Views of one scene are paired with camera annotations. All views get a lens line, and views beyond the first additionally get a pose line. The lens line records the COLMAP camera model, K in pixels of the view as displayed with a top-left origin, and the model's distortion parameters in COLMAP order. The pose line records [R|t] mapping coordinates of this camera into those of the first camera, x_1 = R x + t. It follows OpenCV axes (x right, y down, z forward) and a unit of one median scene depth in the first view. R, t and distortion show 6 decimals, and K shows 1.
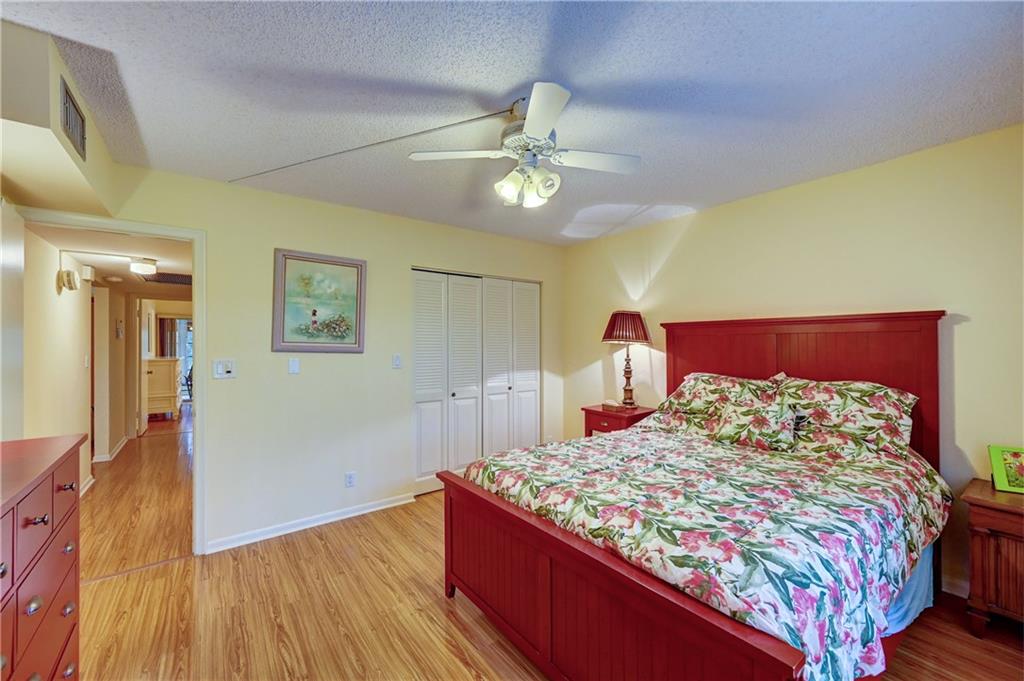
lens RADIAL K [[406.4, 0, 514.0], [0, 406.4, 343.7], [0, 0, 1]] dist [0.000658, 0.000478]
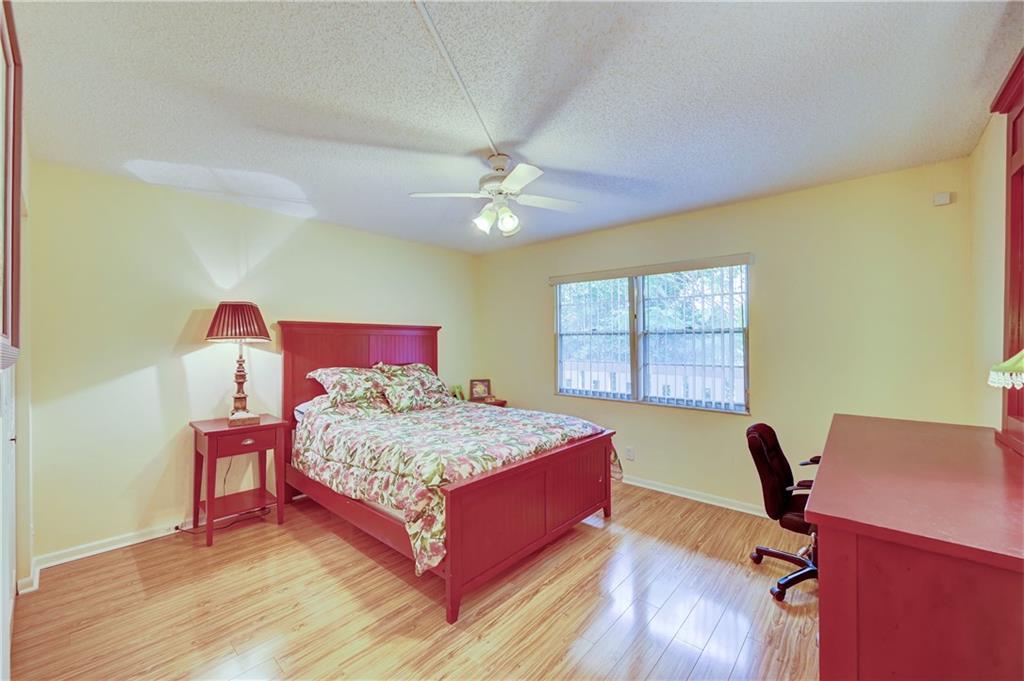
lens RADIAL K [[406.4, 0, 509.0], [0, 406.4, 337.2], [0, 0, 1]] dist [0.000658, 0.000478]
pose [[-0.193041, 0.013413, 0.981099, -0.678778], [0.002496, 0.999910, -0.013179, 0.002659], [-0.981188, -0.000096, -0.193057, 0.664489]]
